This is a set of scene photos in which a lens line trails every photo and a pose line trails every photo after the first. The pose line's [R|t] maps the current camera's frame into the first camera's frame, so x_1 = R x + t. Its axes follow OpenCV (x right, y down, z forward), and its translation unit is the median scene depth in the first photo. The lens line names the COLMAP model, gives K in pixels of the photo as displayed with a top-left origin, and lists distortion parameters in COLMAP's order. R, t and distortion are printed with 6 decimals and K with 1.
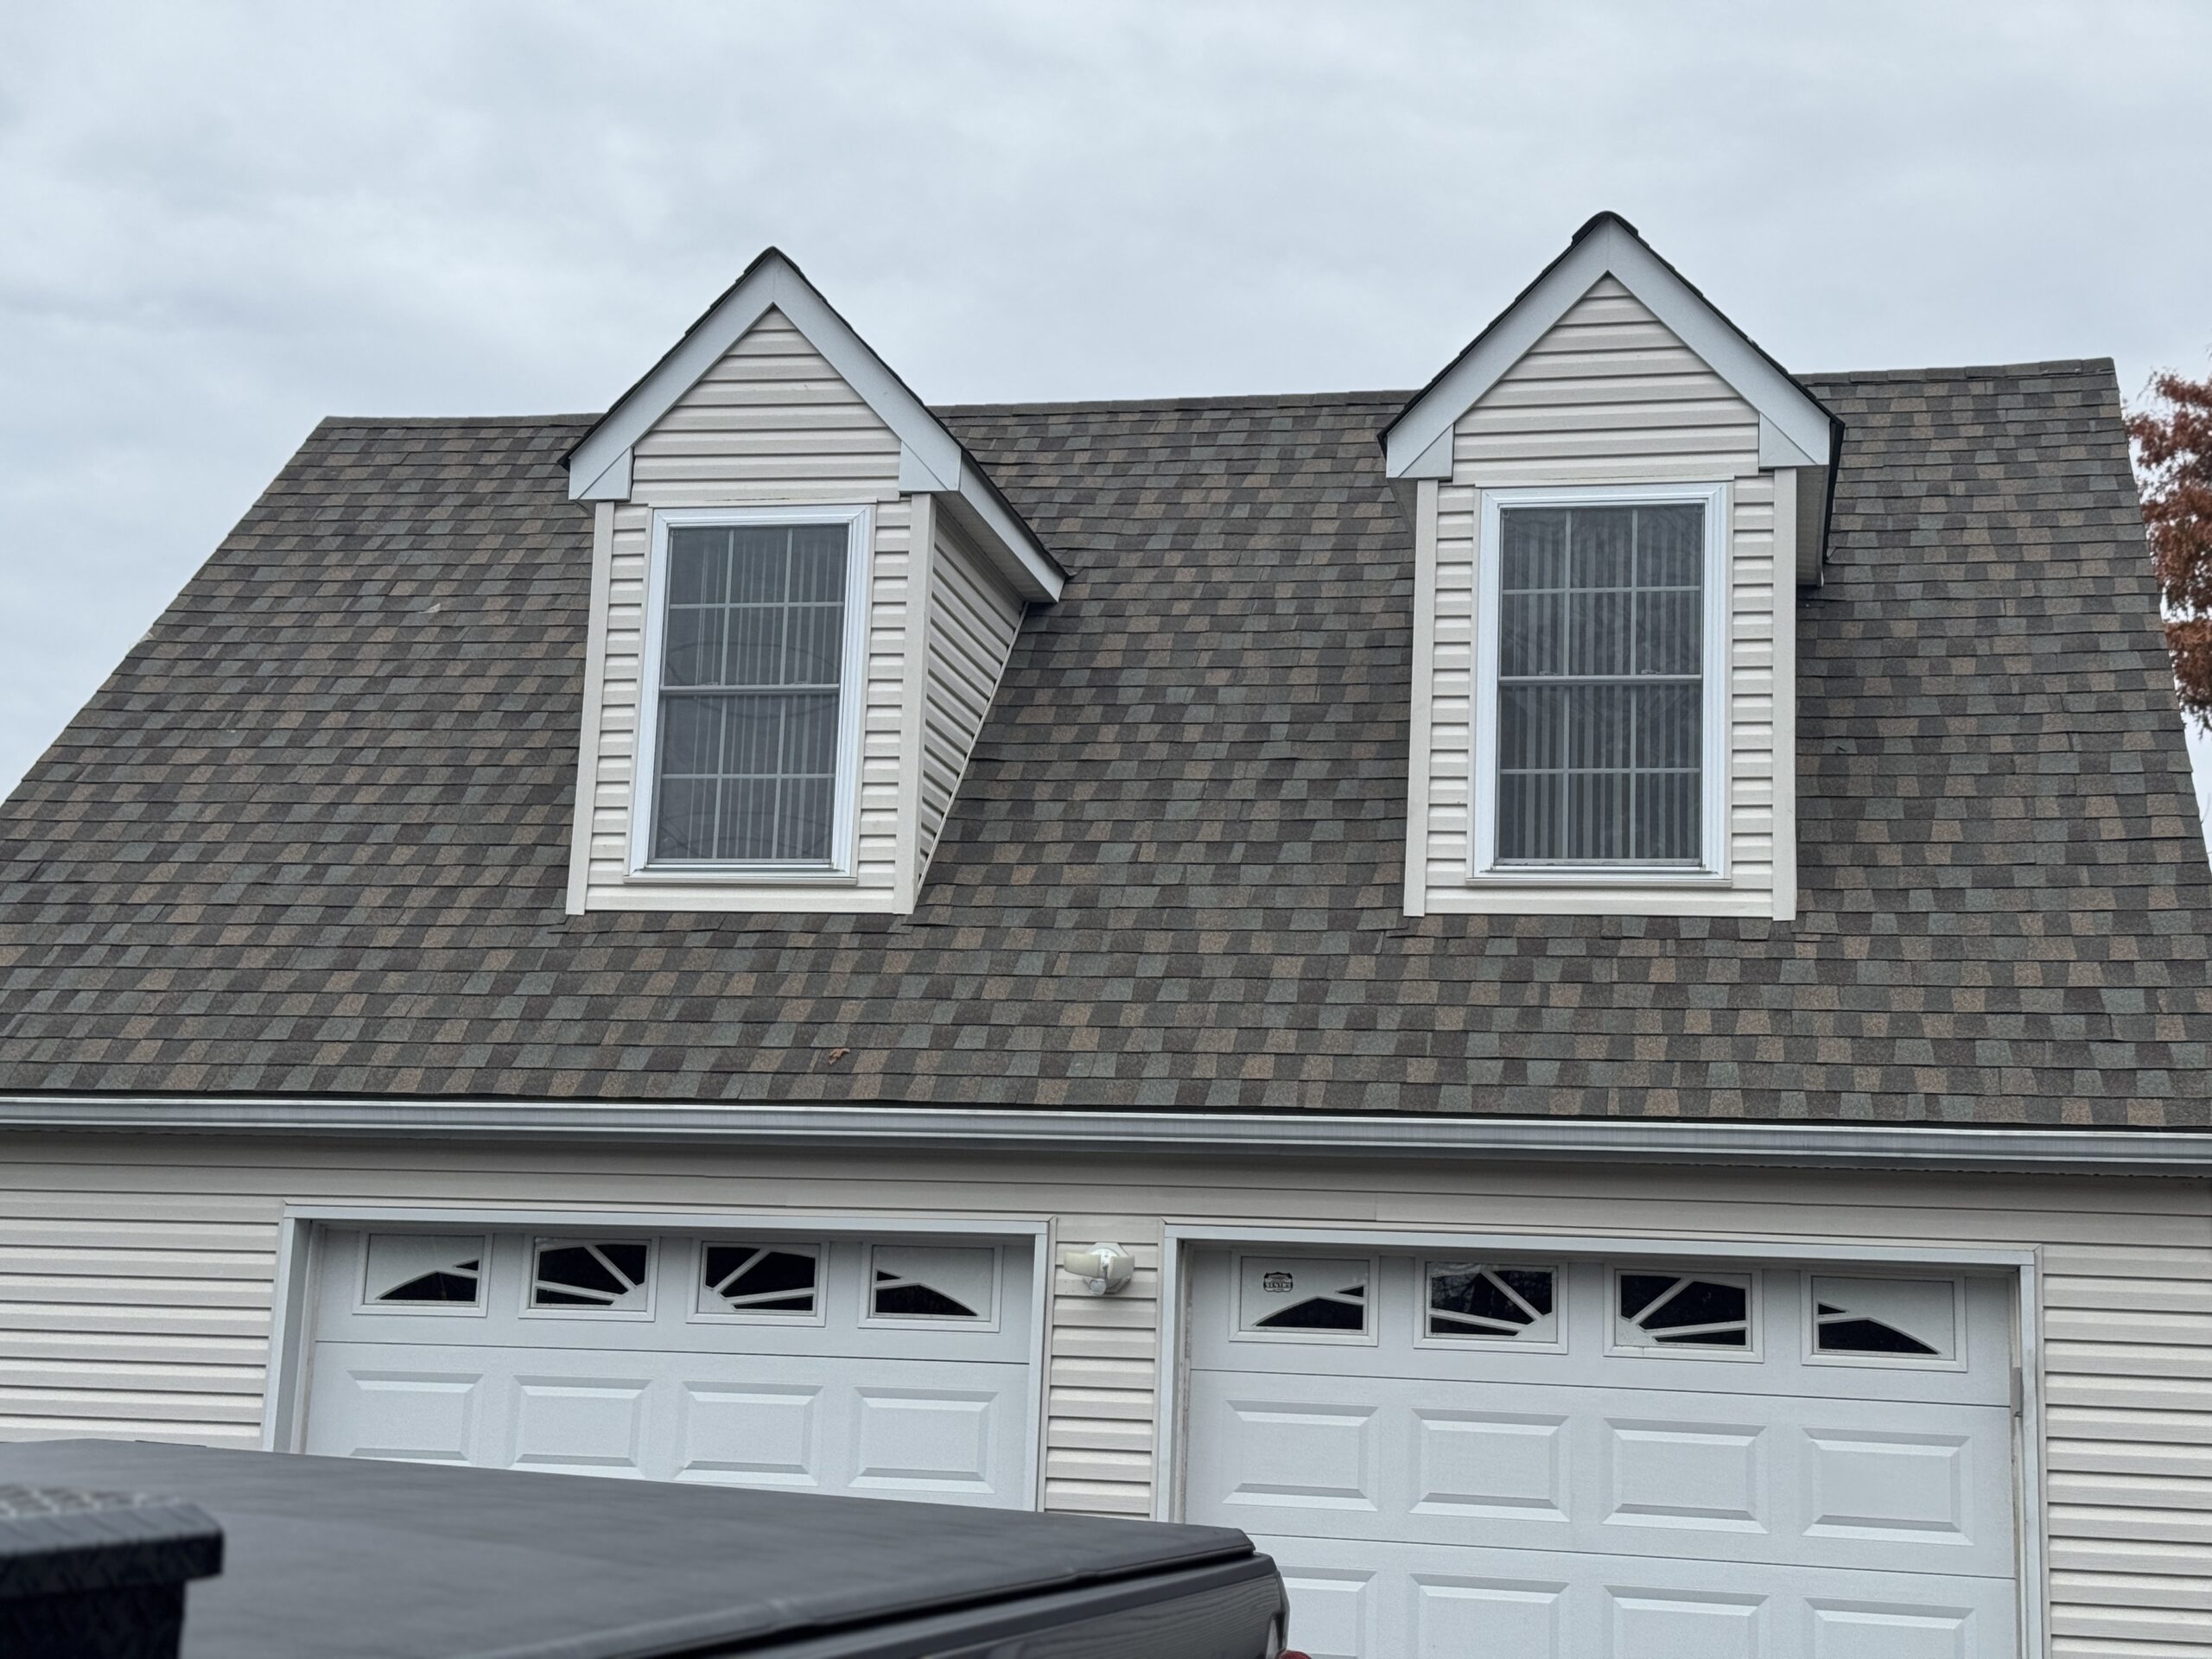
lens RADIAL K [[3134.4, 0, 1107.5], [0, 3134.4, 804.0], [0, 0, 1]] dist [0.101847, 0.000000]
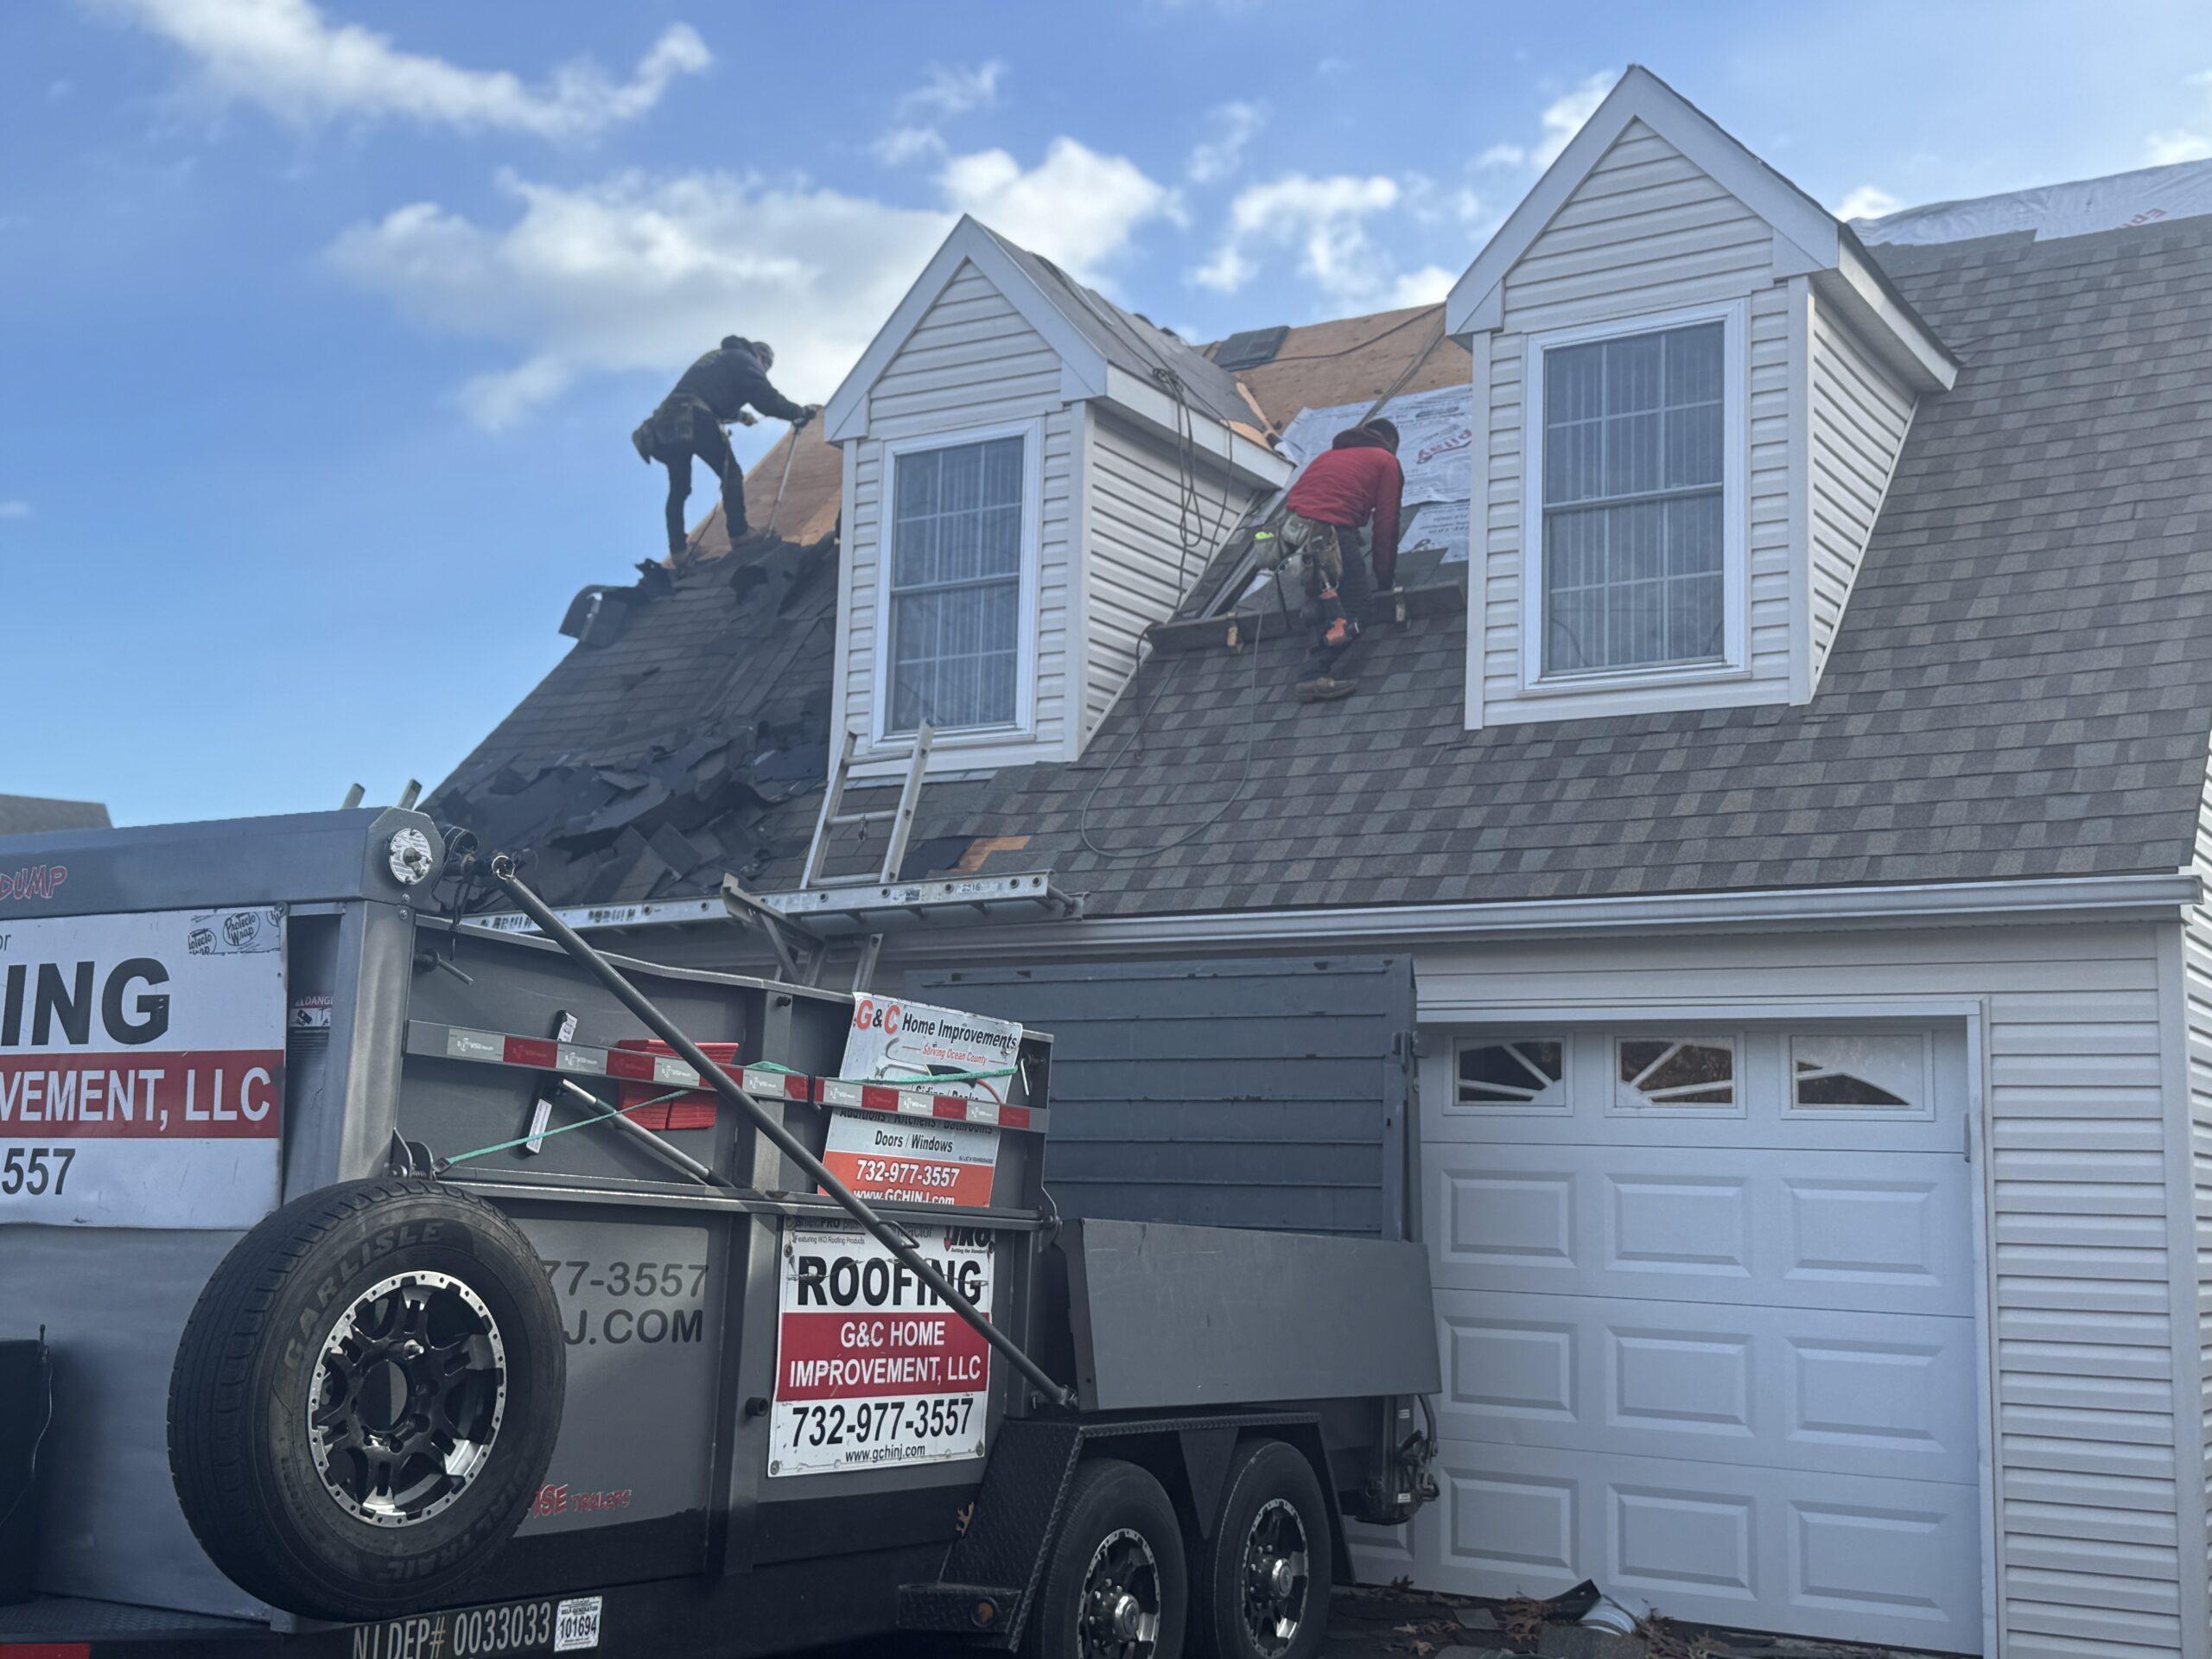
lens RADIAL K [[2542.2, 0, 1114.0], [0, 2542.2, 810.4], [0, 0, 1]] dist [0.082325, 0.000000]
pose [[0.943060, -0.064557, -0.326298, 0.271523], [0.074677, 0.997035, 0.018571, 0.038460], [0.324132, -0.041880, 0.945084, 0.112500]]
